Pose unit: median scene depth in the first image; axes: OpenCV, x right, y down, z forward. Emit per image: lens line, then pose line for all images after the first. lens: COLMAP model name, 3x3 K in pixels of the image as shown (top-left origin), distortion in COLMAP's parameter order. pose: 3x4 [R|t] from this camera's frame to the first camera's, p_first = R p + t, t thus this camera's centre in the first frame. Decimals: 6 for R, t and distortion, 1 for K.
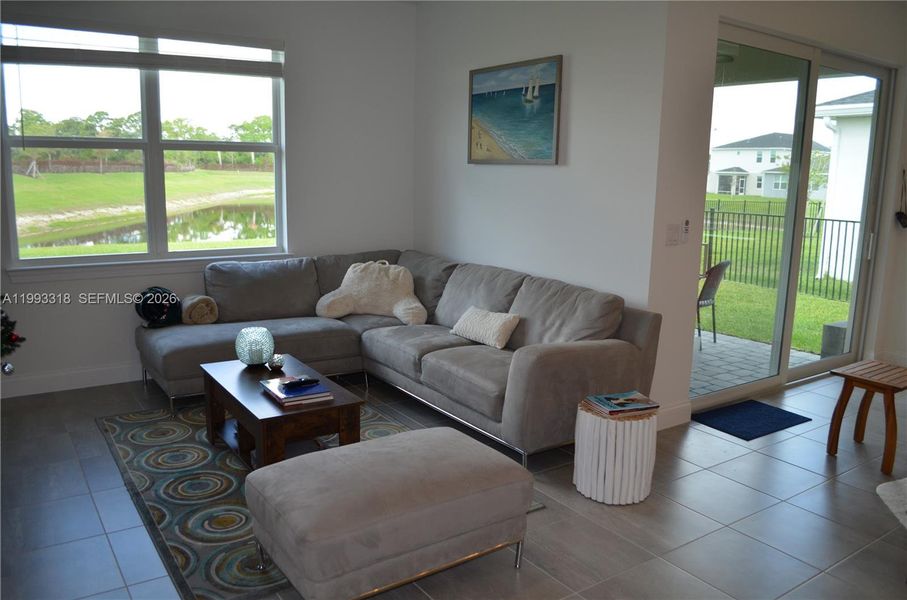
lens RADIAL K [[711.7, 0, 465.1], [0, 711.7, 320.0], [0, 0, 1]] dist [-0.081476, 0.015604]
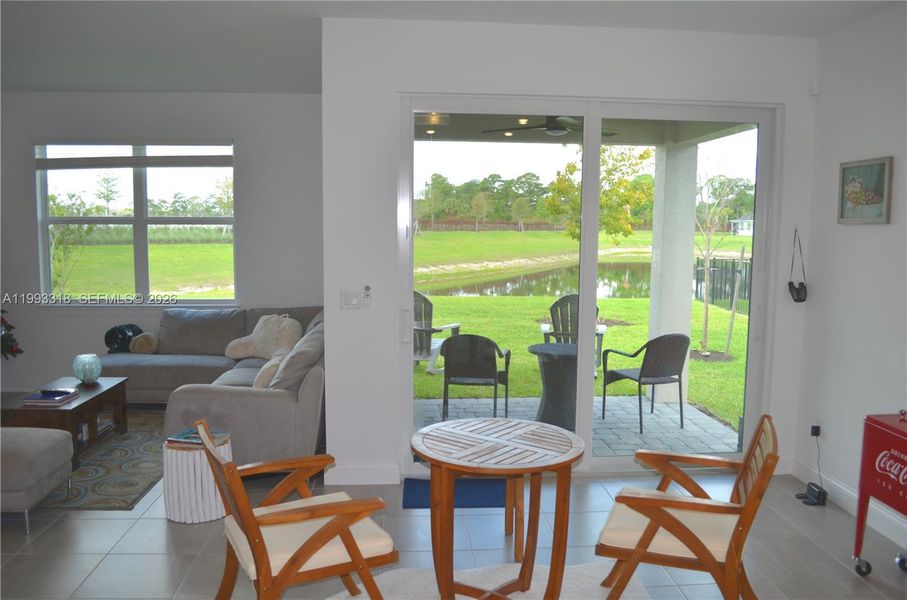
lens RADIAL K [[742.3, 0, 459.7], [0, 742.3, 301.9], [0, 0, 1]] dist [-0.084107, 0.026117]
pose [[0.861639, 0.038078, -0.506091, 0.839261], [-0.093392, 0.992049, -0.084361, -0.030552], [0.498854, 0.119954, 0.858345, 0.096651]]
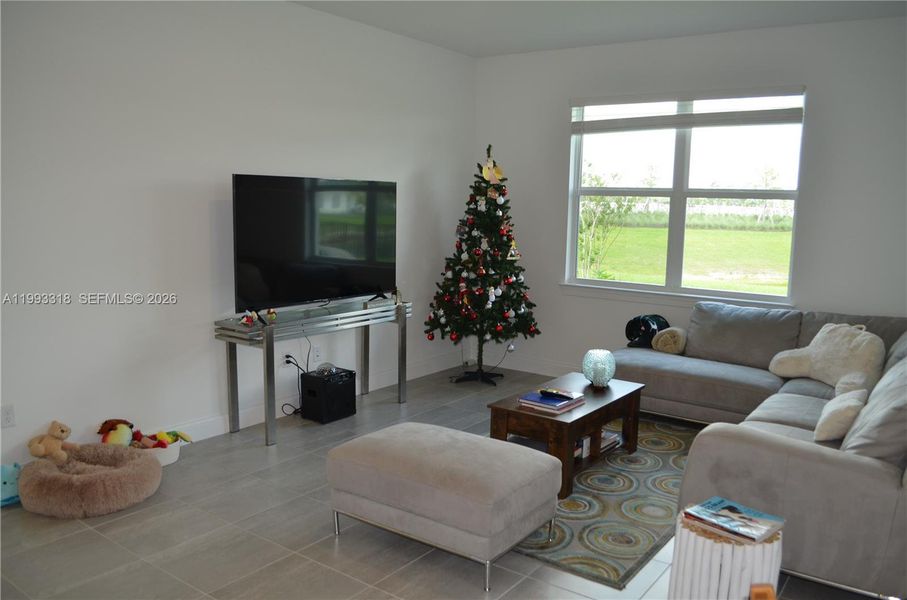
lens RADIAL K [[711.7, 0, 473.7], [0, 711.7, 321.2], [0, 0, 1]] dist [-0.081476, 0.015604]
pose [[0.342500, 0.138206, -0.929297, 0.548856], [-0.205979, 0.976103, 0.069252, -0.056575], [0.916661, 0.167697, 0.362783, 0.307026]]
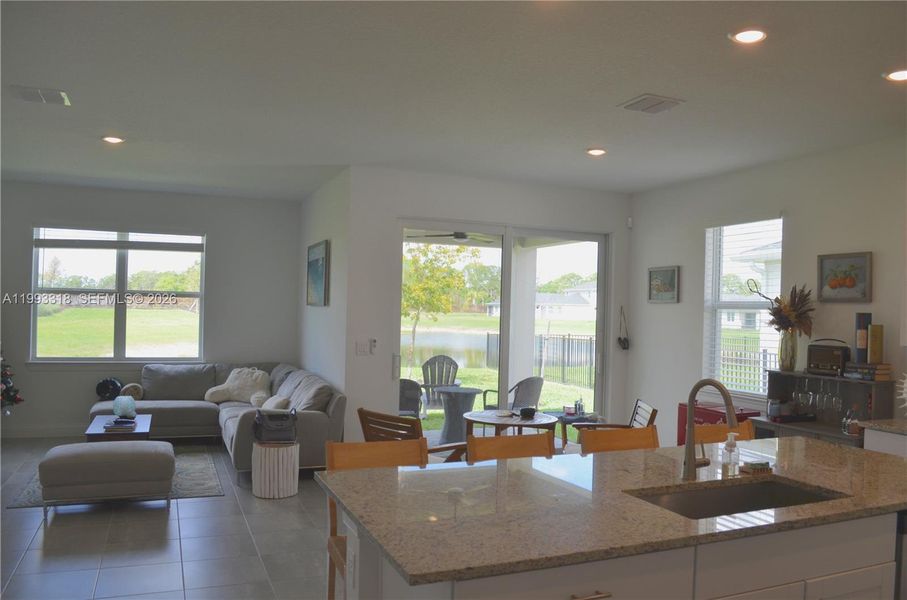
lens RADIAL K [[711.7, 0, 461.1], [0, 711.7, 305.2], [0, 0, 1]] dist [-0.081476, 0.015604]
pose [[0.978201, -0.000613, -0.207657, 0.709800], [-0.043908, 0.976775, -0.209721, 0.095020], [0.202963, 0.214267, 0.955456, -0.439807]]
